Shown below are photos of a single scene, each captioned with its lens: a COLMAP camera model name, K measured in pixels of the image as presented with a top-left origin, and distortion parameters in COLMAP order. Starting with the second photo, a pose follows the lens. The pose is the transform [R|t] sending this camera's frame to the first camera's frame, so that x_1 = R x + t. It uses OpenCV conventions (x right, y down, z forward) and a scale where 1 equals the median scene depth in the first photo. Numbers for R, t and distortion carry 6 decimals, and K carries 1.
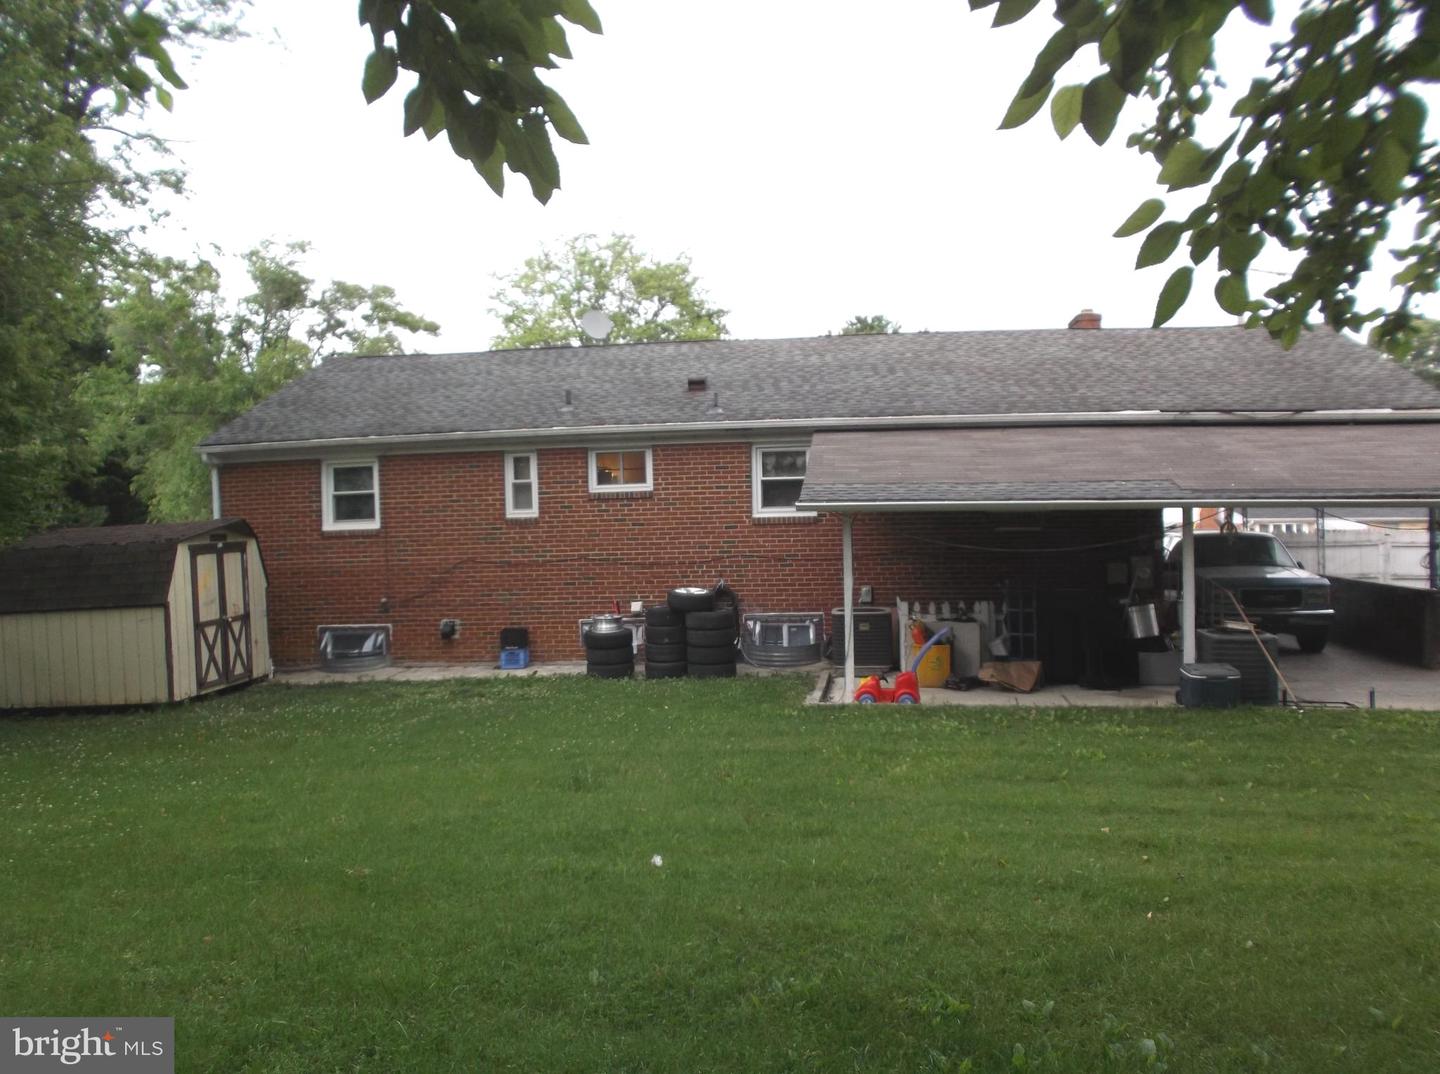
lens RADIAL K [[1195.8, 0, 721.3], [0, 1195.8, 609.3], [0, 0, 1]] dist [-0.131990, 0.163215]
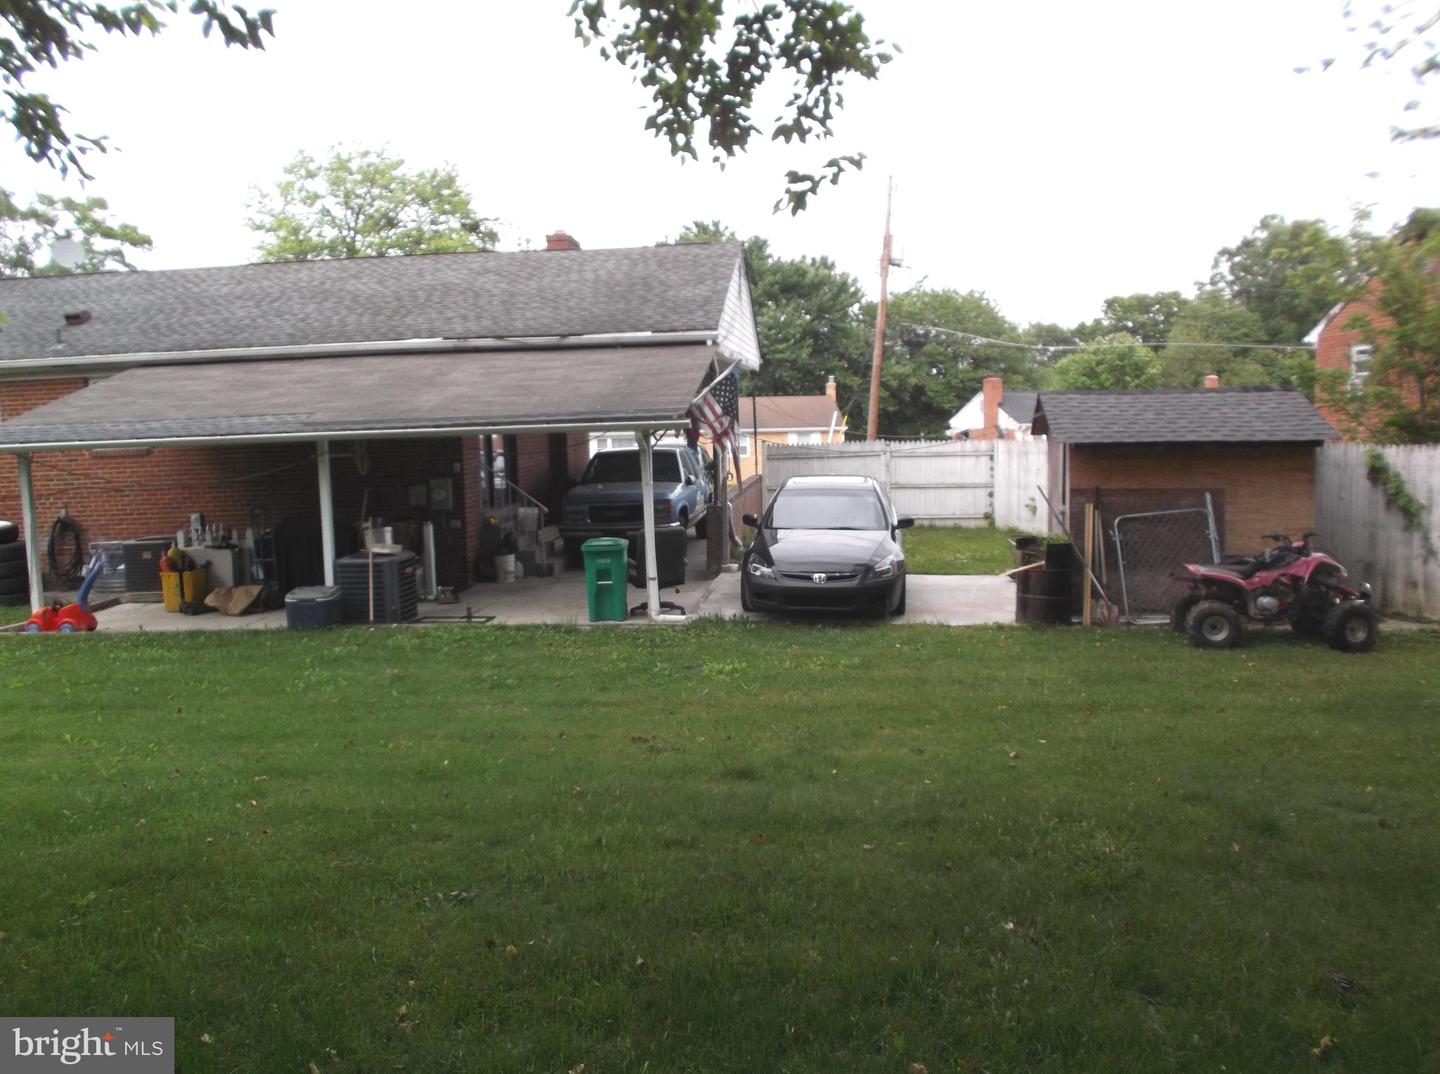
lens RADIAL K [[1195.8, 0, 721.3], [0, 1195.8, 609.3], [0, 0, 1]] dist [-0.131990, 0.163215]
pose [[0.996431, -0.027360, 0.079848, 0.471802], [0.021153, 0.996762, 0.077580, -0.005736], [-0.081712, -0.075615, 0.993783, -0.064527]]
